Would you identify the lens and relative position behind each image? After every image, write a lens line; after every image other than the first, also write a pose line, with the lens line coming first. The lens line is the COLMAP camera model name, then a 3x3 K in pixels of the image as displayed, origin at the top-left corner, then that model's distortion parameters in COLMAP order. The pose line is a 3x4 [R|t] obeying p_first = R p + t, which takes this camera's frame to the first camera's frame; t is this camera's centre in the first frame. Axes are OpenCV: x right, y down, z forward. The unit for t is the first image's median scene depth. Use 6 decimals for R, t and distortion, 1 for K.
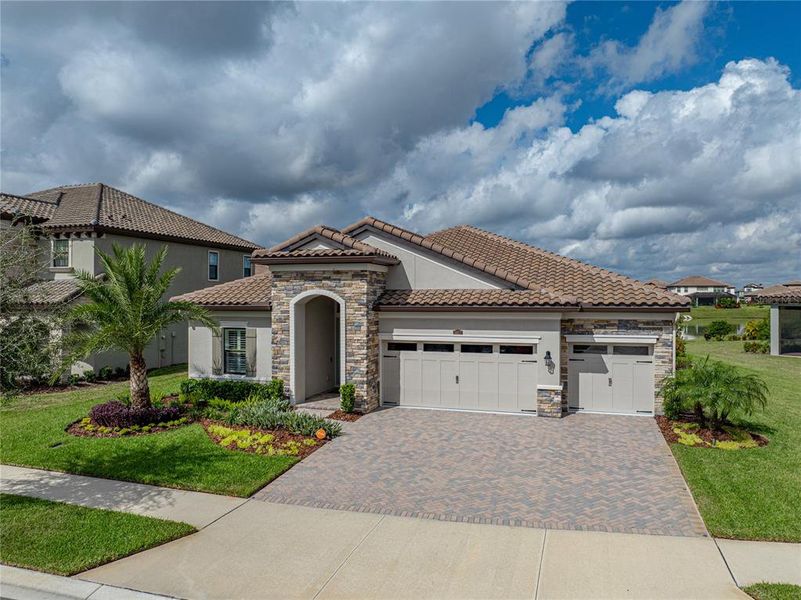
lens RADIAL K [[549.8, 0, 400.5], [0, 549.8, 300.0], [0, 0, 1]] dist [-0.029552, -0.001445]
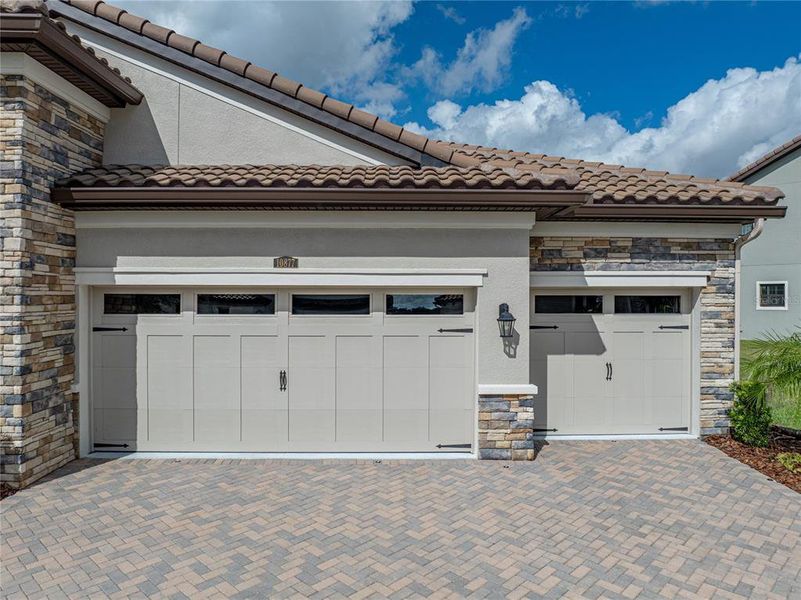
lens RADIAL K [[549.8, 0, 400.5], [0, 549.8, 300.0], [0, 0, 1]] dist [-0.029552, -0.001445]
pose [[0.948666, 0.001494, 0.316275, 0.057259], [-0.001408, 0.999999, -0.000500, 0.086561], [-0.316275, 0.000029, 0.948667, 0.594358]]
